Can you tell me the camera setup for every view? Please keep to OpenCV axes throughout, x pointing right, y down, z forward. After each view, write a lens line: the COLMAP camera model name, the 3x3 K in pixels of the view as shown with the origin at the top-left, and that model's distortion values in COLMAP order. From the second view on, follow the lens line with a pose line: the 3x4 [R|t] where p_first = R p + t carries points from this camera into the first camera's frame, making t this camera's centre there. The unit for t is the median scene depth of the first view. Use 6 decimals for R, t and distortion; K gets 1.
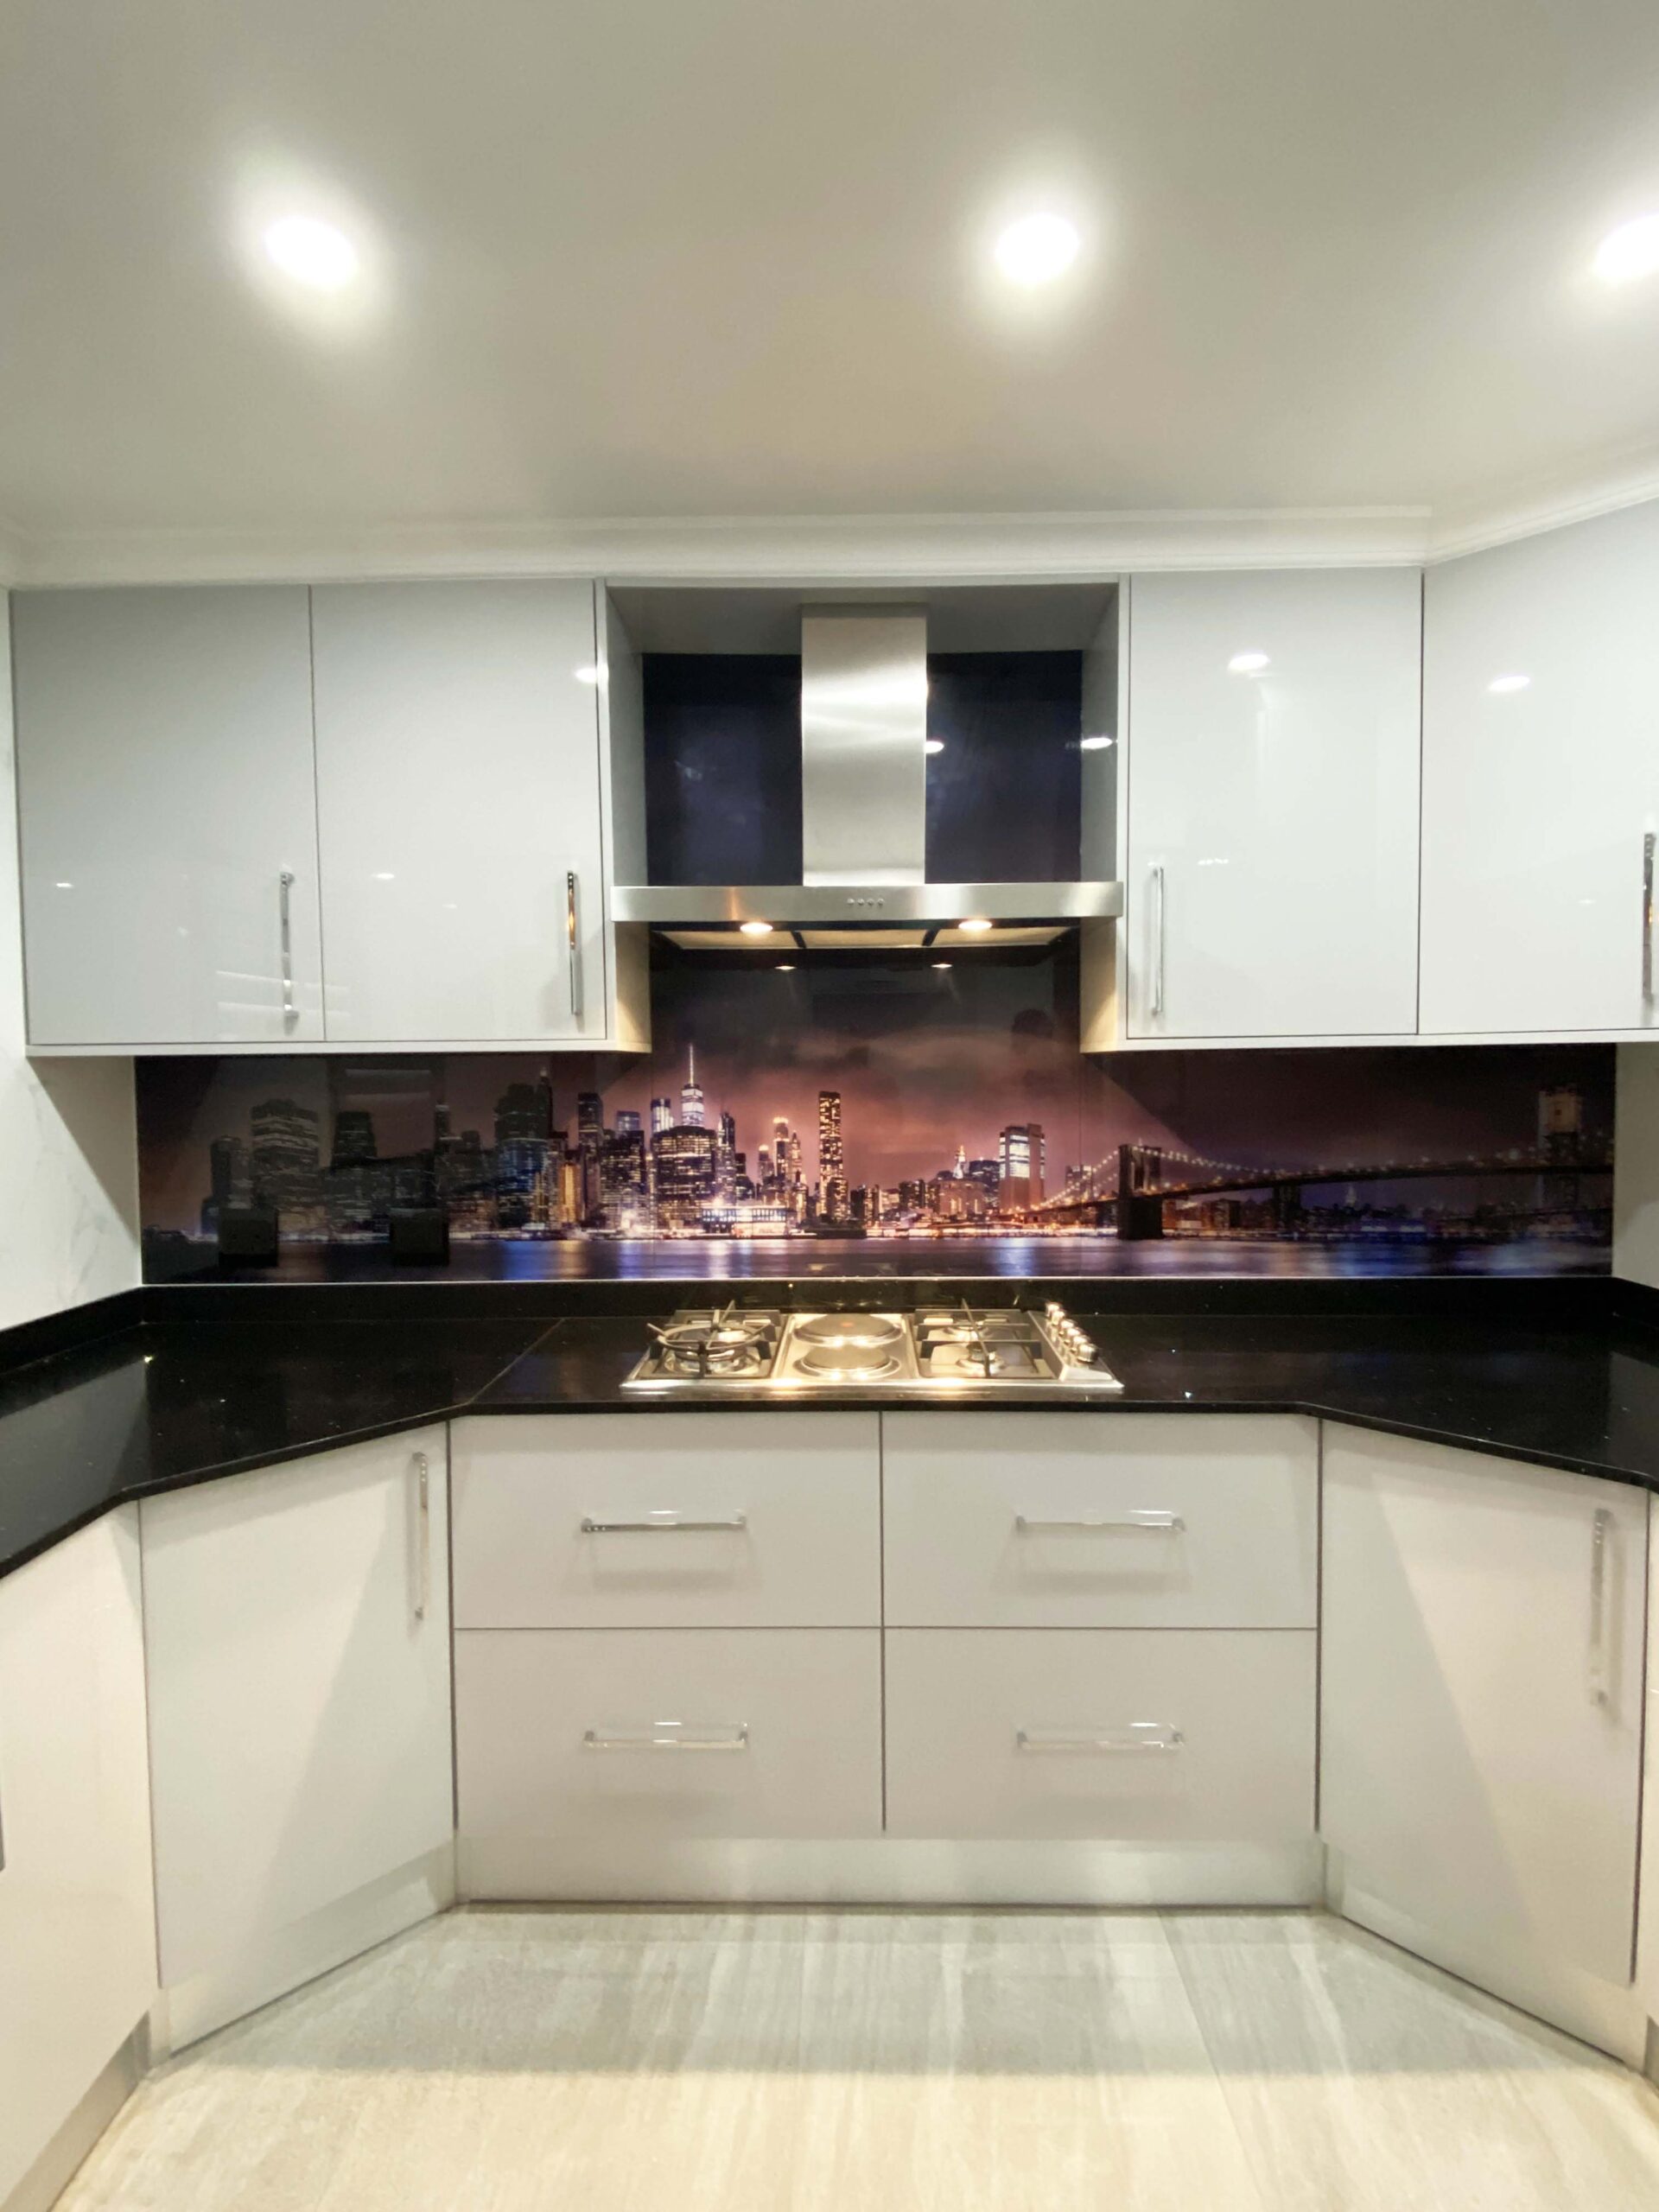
lens RADIAL K [[1055.5, 0, 829.8], [0, 1055.5, 1110.5], [0, 0, 1]] dist [0.047043, -0.036742]
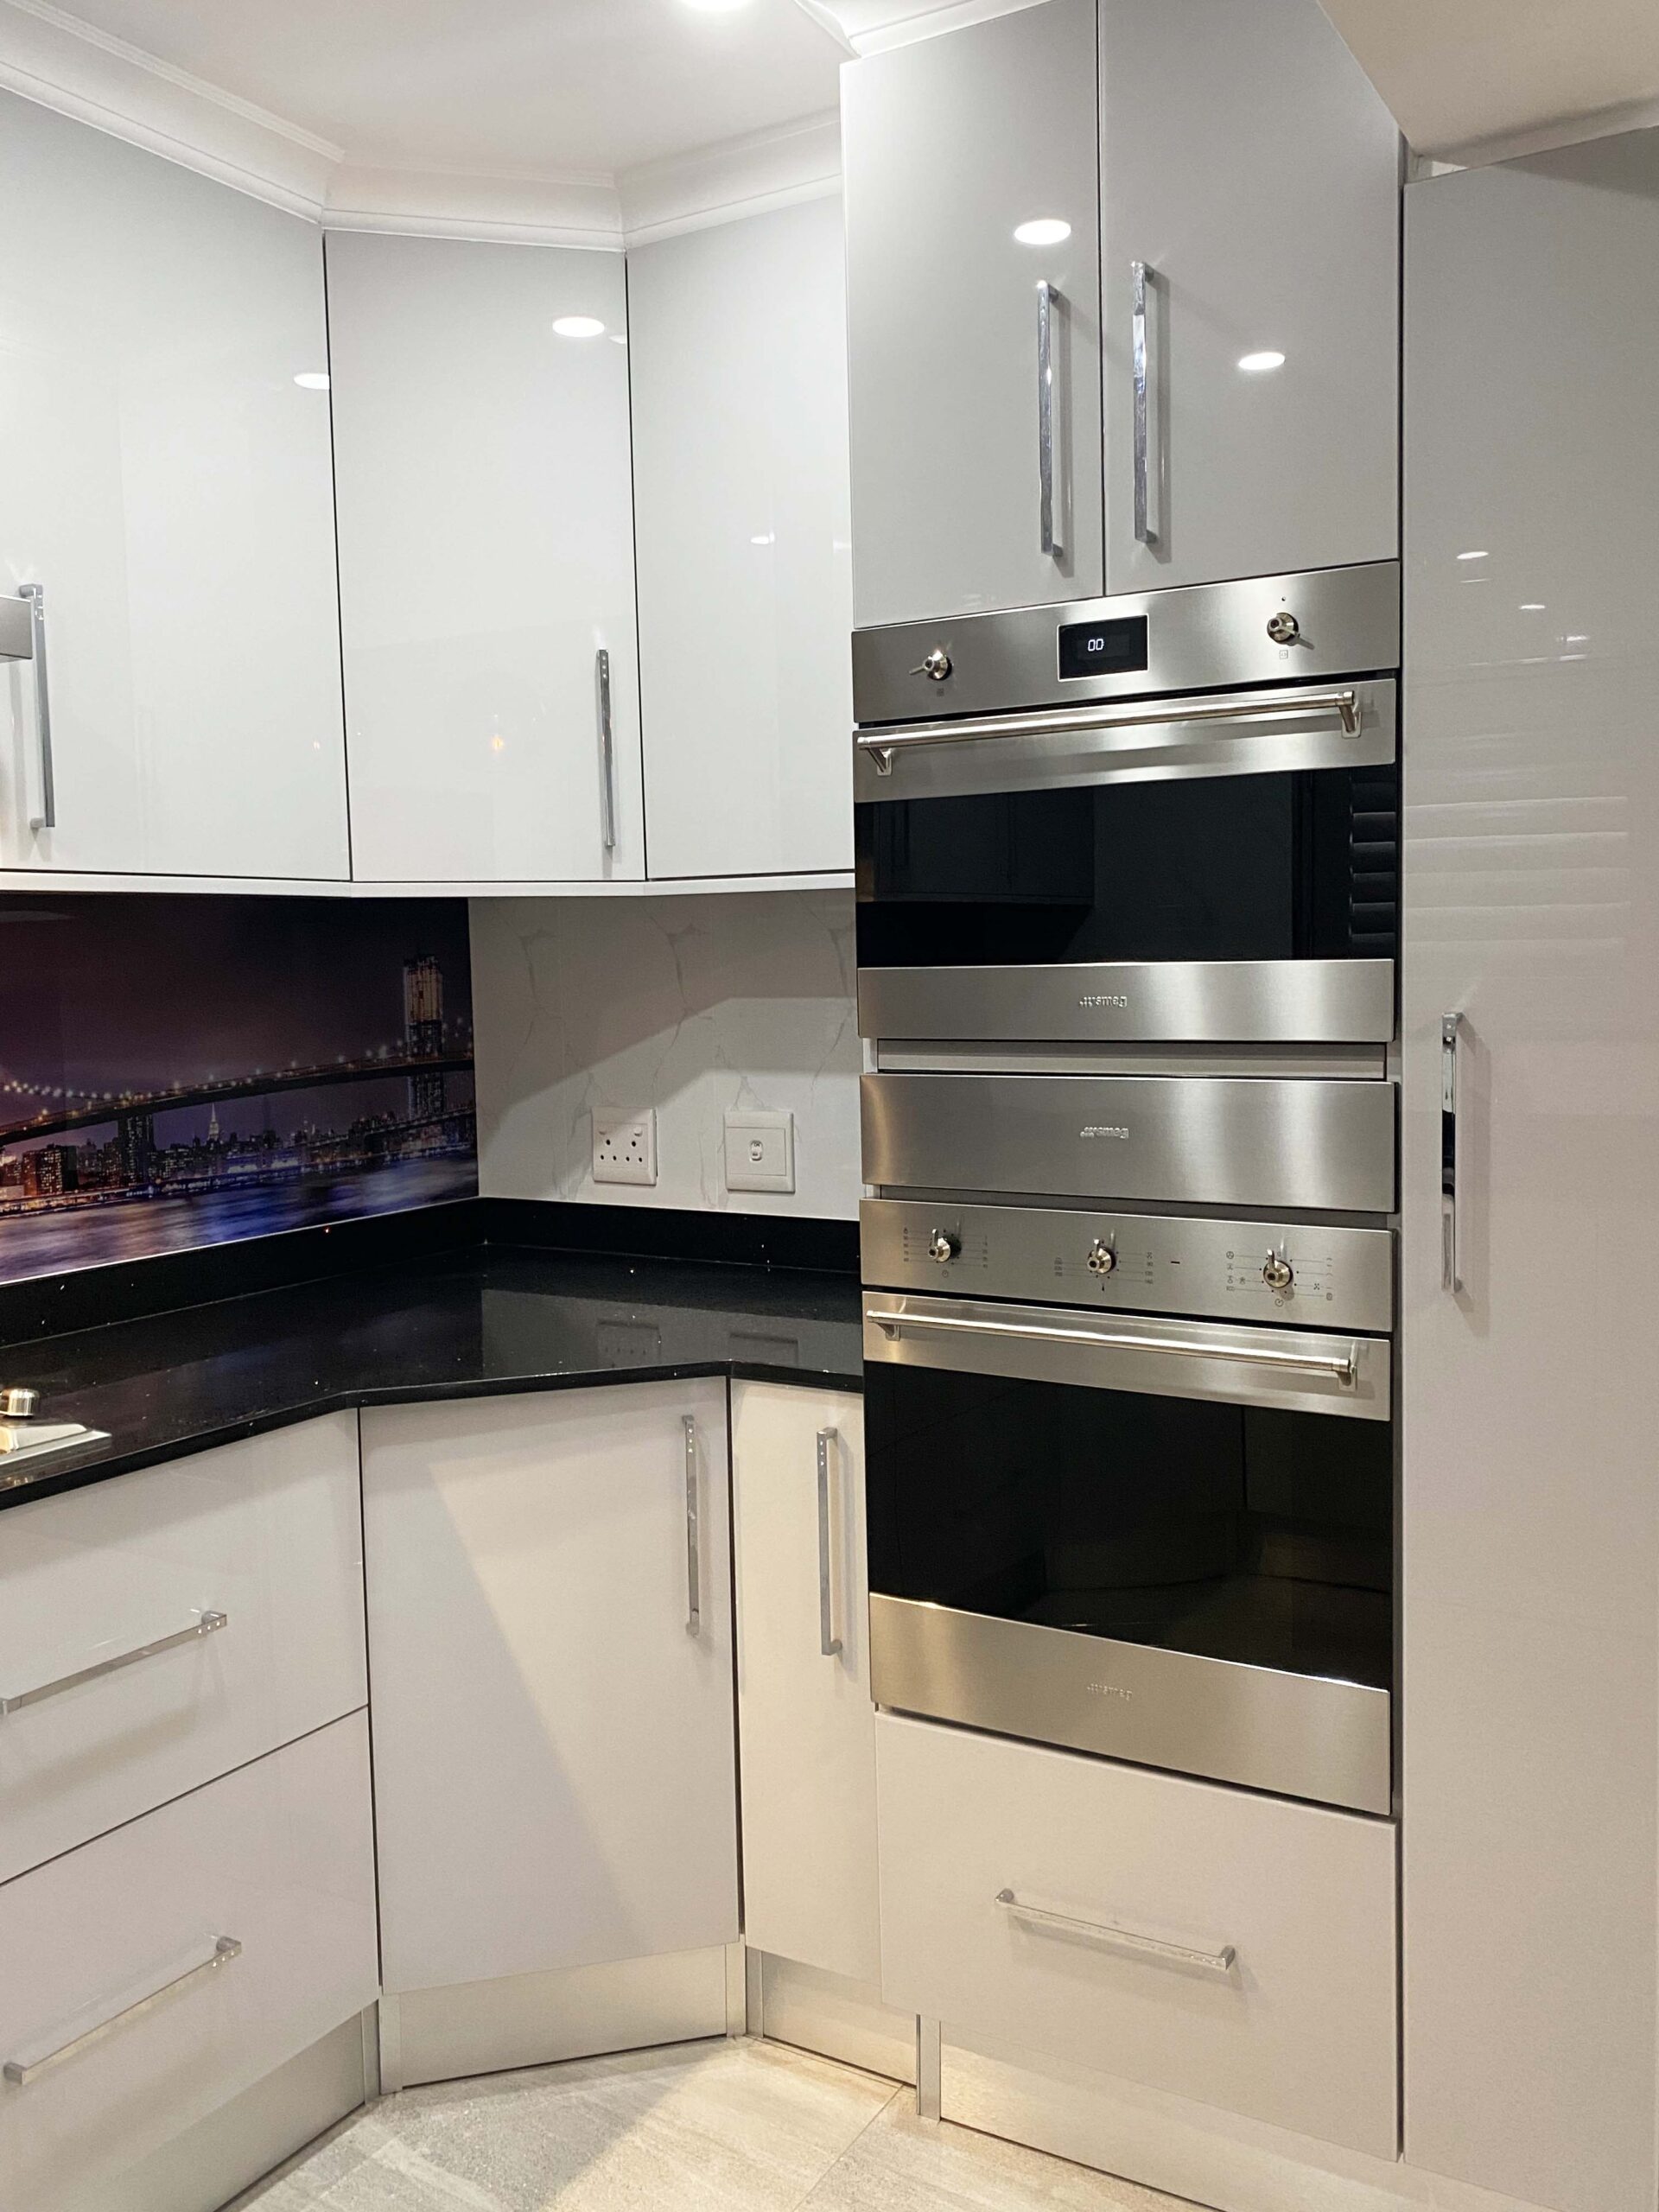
lens RADIAL K [[1830.2, 0, 830.8], [0, 1830.2, 1096.2], [0, 0, 1]] dist [0.040272, 0.002134]
pose [[0.489611, -0.063768, 0.869606, -0.330870], [0.048090, 0.997779, 0.046091, 0.027623], [-0.870614, 0.019253, 0.491590, 0.086576]]
